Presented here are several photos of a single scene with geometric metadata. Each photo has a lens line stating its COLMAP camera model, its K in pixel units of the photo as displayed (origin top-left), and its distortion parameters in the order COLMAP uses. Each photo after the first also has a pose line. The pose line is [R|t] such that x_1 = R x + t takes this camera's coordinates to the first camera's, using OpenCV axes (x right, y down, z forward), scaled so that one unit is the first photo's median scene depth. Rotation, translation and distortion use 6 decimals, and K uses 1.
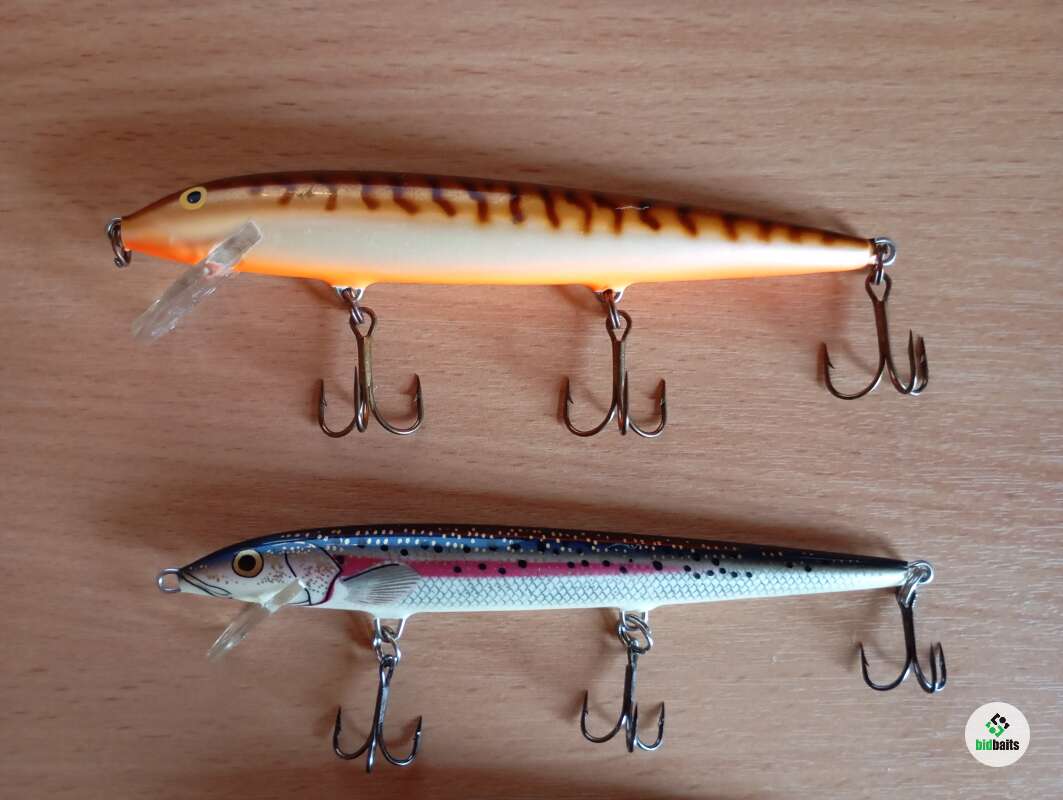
lens RADIAL K [[858.2, 0, 532.8], [0, 858.2, 399.3], [0, 0, 1]] dist [0.025196, -0.049931]
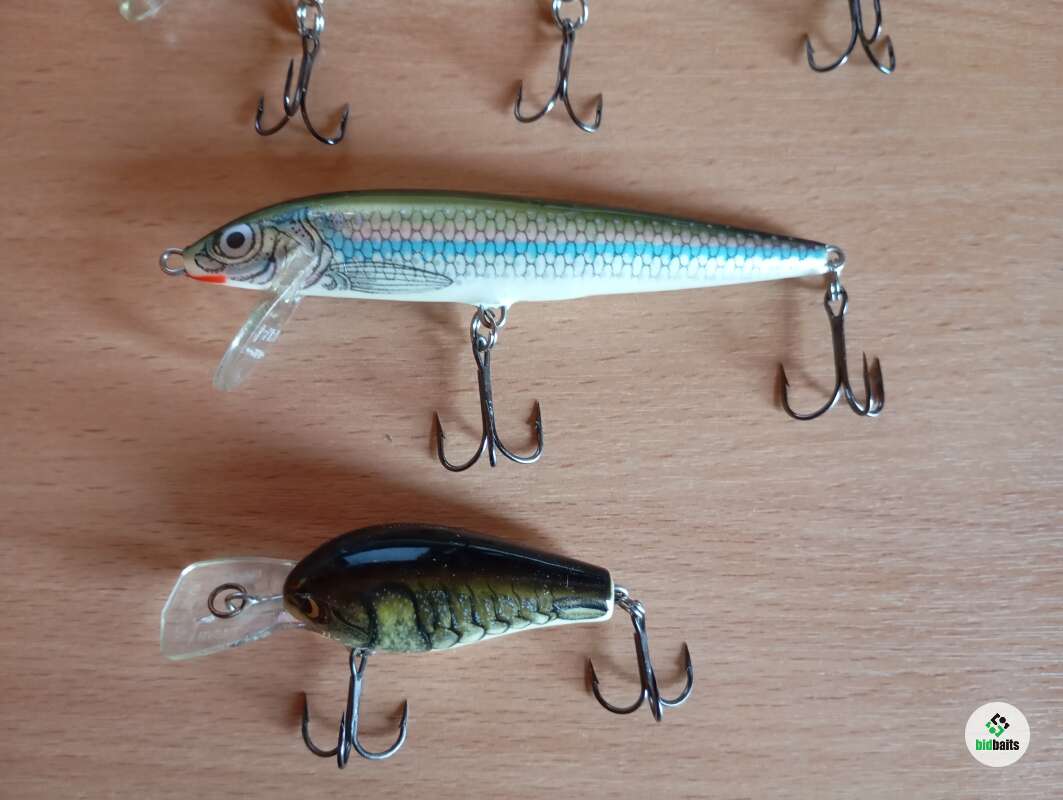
lens RADIAL K [[858.2, 0, 526.9], [0, 858.2, 400.5], [0, 0, 1]] dist [0.025196, -0.049931]
pose [[0.999999, -0.000856, 0.001179, 0.067646], [0.000906, 0.999058, -0.043377, 0.734424], [-0.001141, 0.043378, 0.999058, 0.056772]]
